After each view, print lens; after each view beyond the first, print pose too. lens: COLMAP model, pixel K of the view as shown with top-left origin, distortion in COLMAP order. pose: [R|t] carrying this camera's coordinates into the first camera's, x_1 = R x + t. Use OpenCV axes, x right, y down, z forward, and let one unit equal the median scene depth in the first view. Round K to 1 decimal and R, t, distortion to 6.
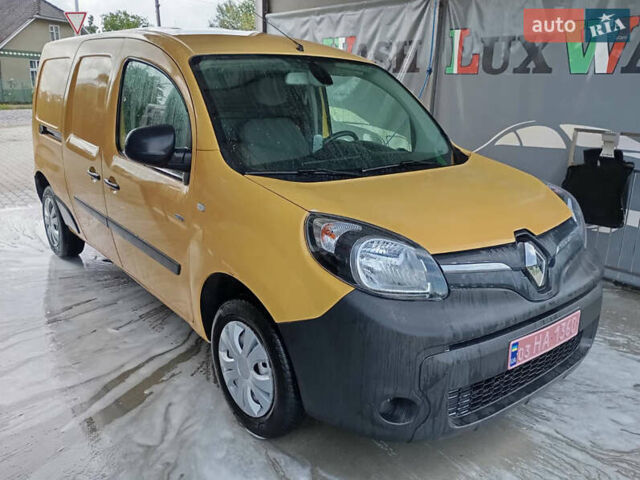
lens RADIAL K [[580.7, 0, 322.0], [0, 580.7, 239.5], [0, 0, 1]] dist [0.028350, 0.000000]
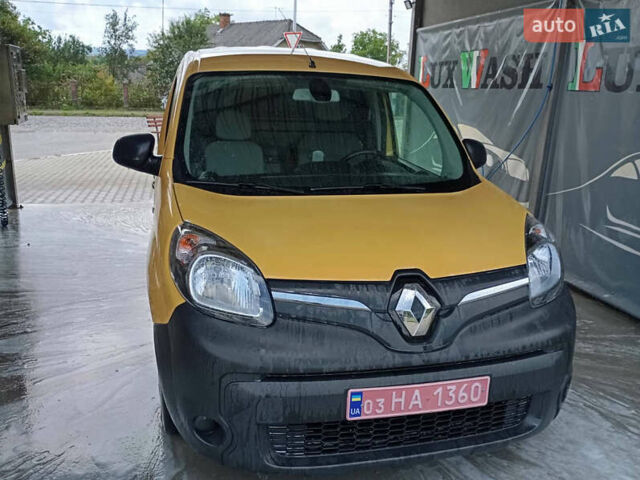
lens RADIAL K [[580.7, 0, 314.3], [0, 580.7, 246.0], [0, 0, 1]] dist [0.028350, 0.000000]
pose [[0.900548, 0.122474, -0.417150, 0.553405], [-0.127601, 0.991701, 0.015694, -0.045336], [0.415610, 0.039096, 0.908702, 0.137165]]
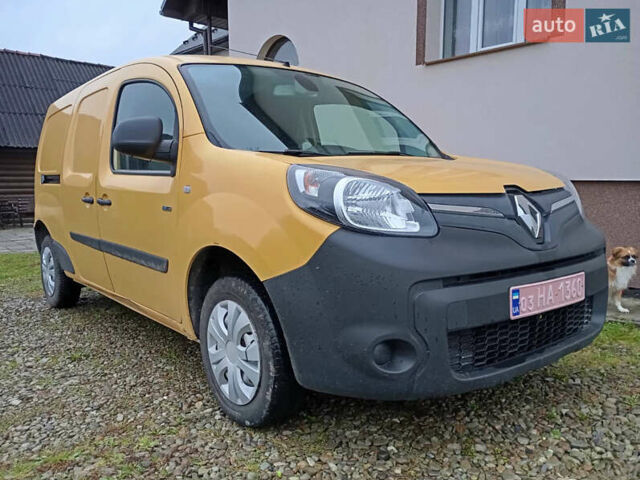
lens RADIAL K [[580.7, 0, 318.4], [0, 580.7, 234.6], [0, 0, 1]] dist [0.028350, 0.000000]
pose [[0.998697, -0.047629, -0.018314, 0.032278], [0.043198, 0.980158, -0.193454, 0.231332], [0.027165, 0.192411, 0.980938, 0.048792]]
